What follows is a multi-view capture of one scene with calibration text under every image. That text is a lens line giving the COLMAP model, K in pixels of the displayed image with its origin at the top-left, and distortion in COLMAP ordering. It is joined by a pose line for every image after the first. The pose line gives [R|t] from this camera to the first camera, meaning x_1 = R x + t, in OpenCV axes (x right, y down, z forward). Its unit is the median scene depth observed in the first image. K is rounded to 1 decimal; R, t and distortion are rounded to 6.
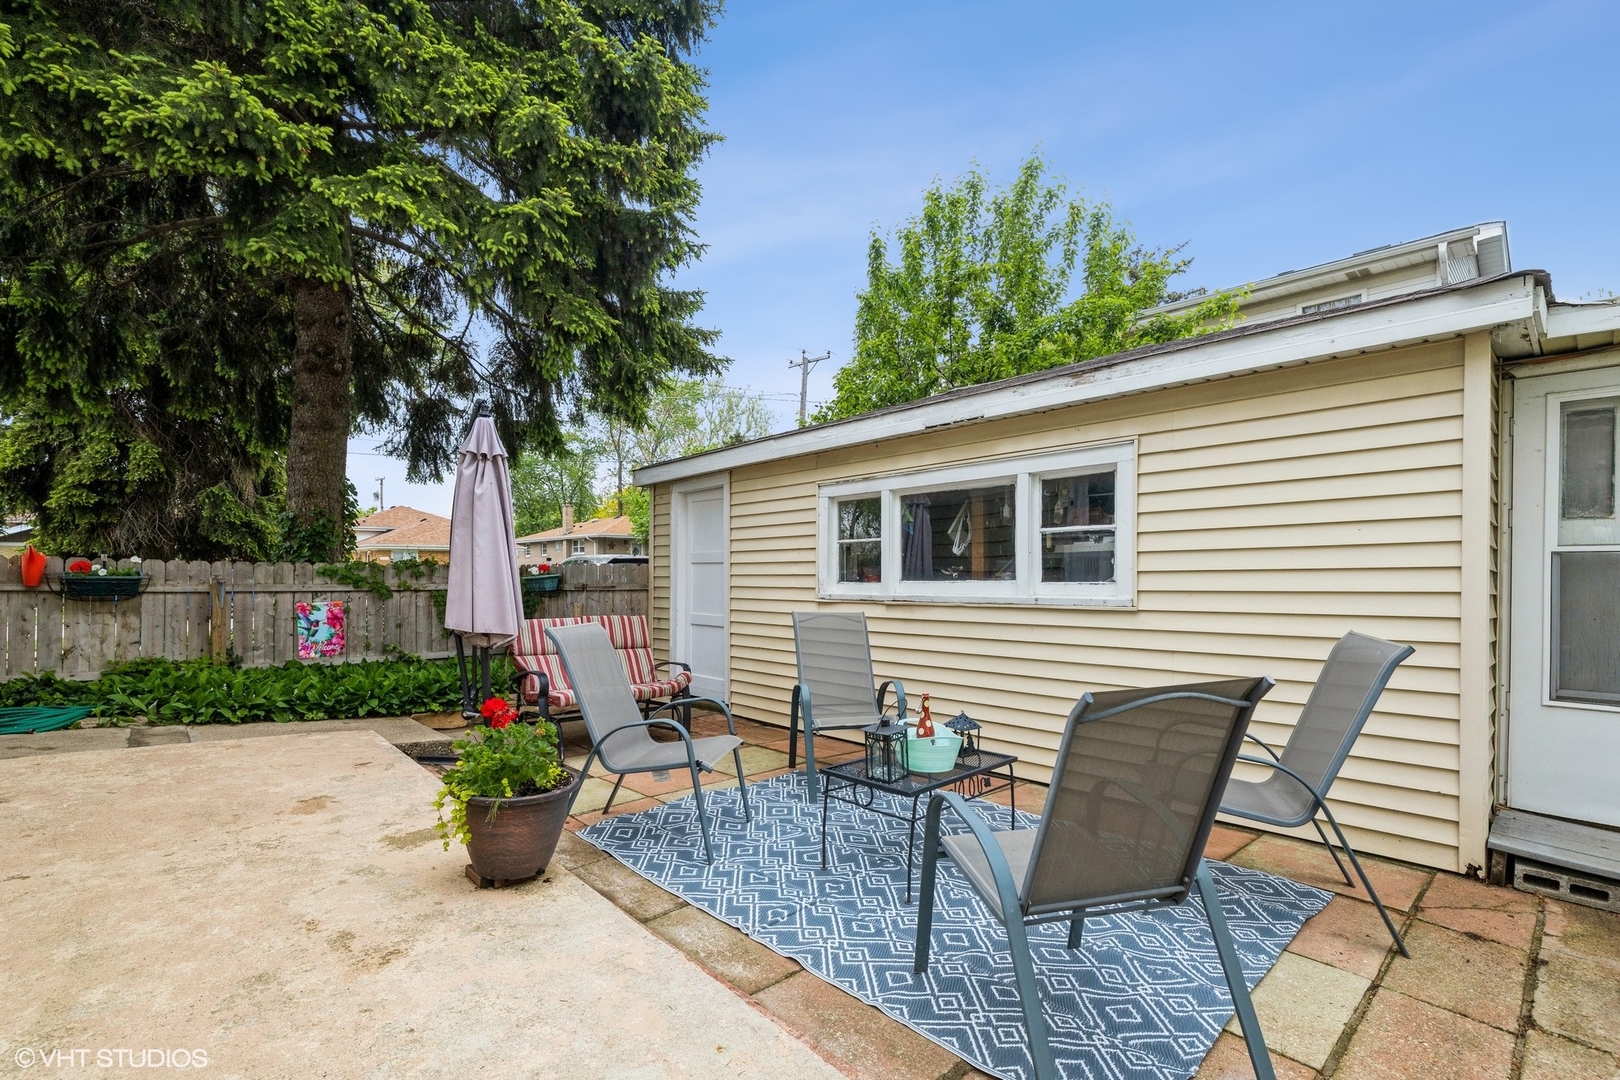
lens RADIAL K [[746.3, 0, 809.7], [0, 746.3, 589.0], [0, 0, 1]] dist [0.000140, 0.000009]
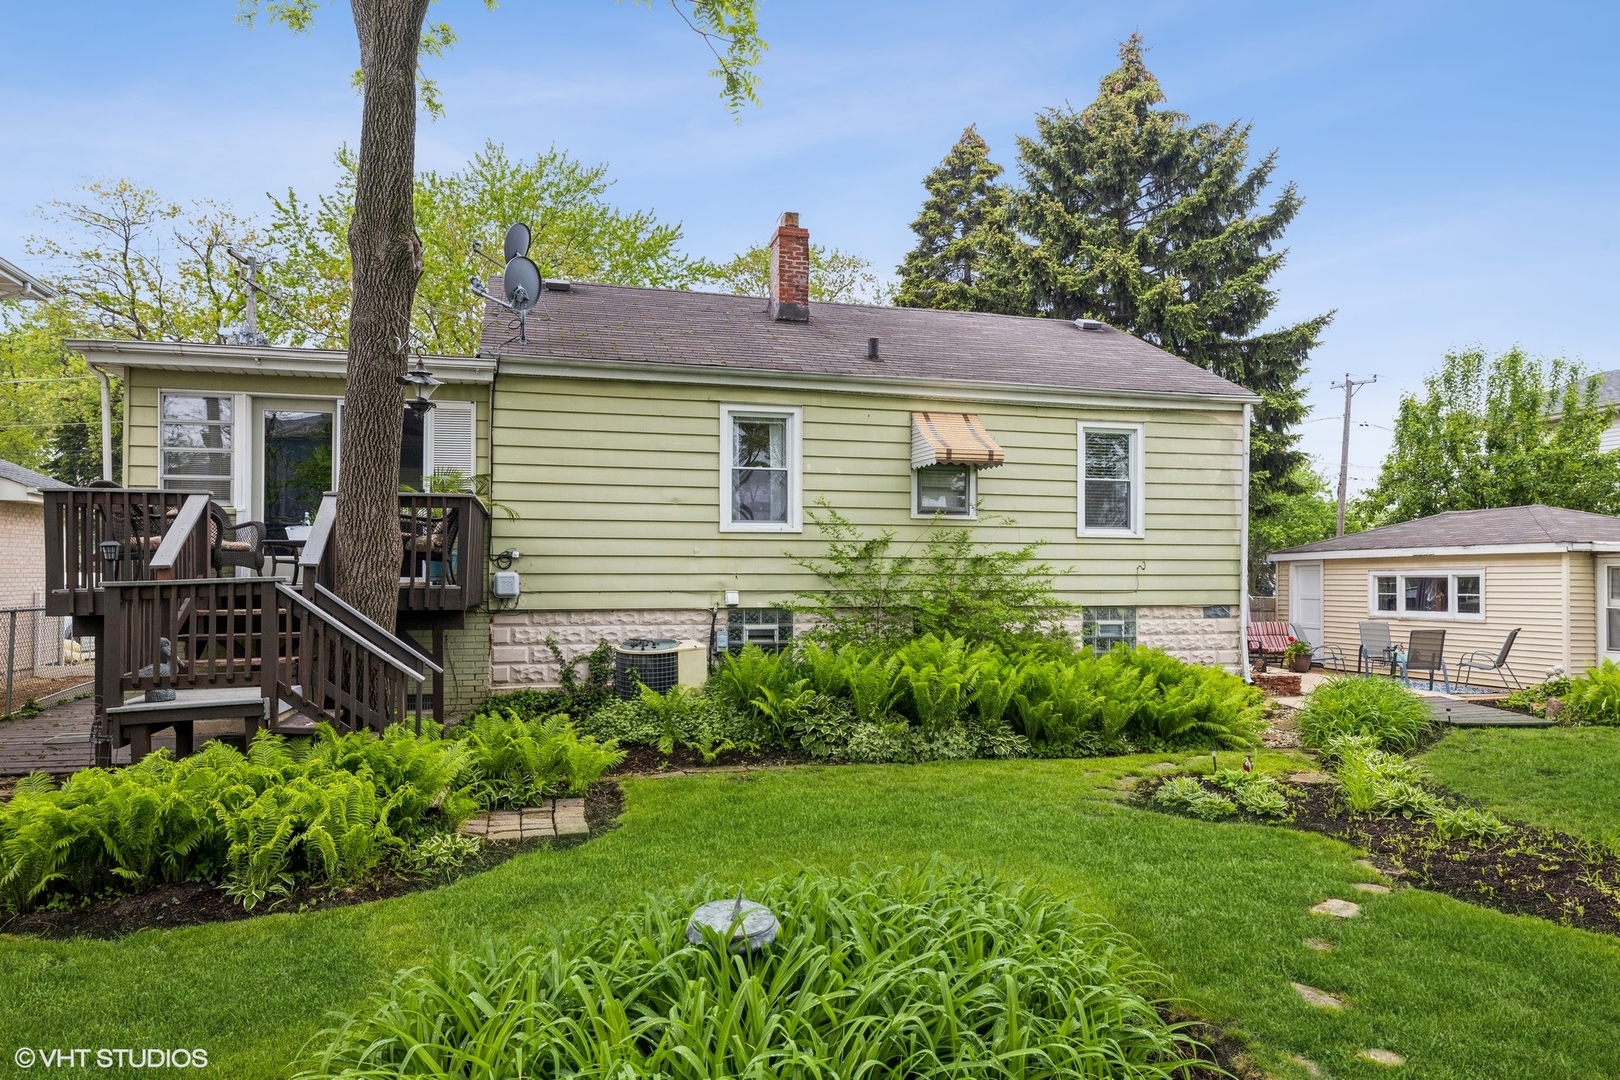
lens RADIAL K [[1044.5, 0, 810.9], [0, 1044.5, 585.7], [0, 0, 1]] dist [-0.002726, -0.001392]
pose [[0.891199, 0.000940, -0.453612, -0.072805], [-0.004208, 0.999972, -0.006195, -0.067062], [0.453594, 0.007430, 0.891178, -3.190633]]
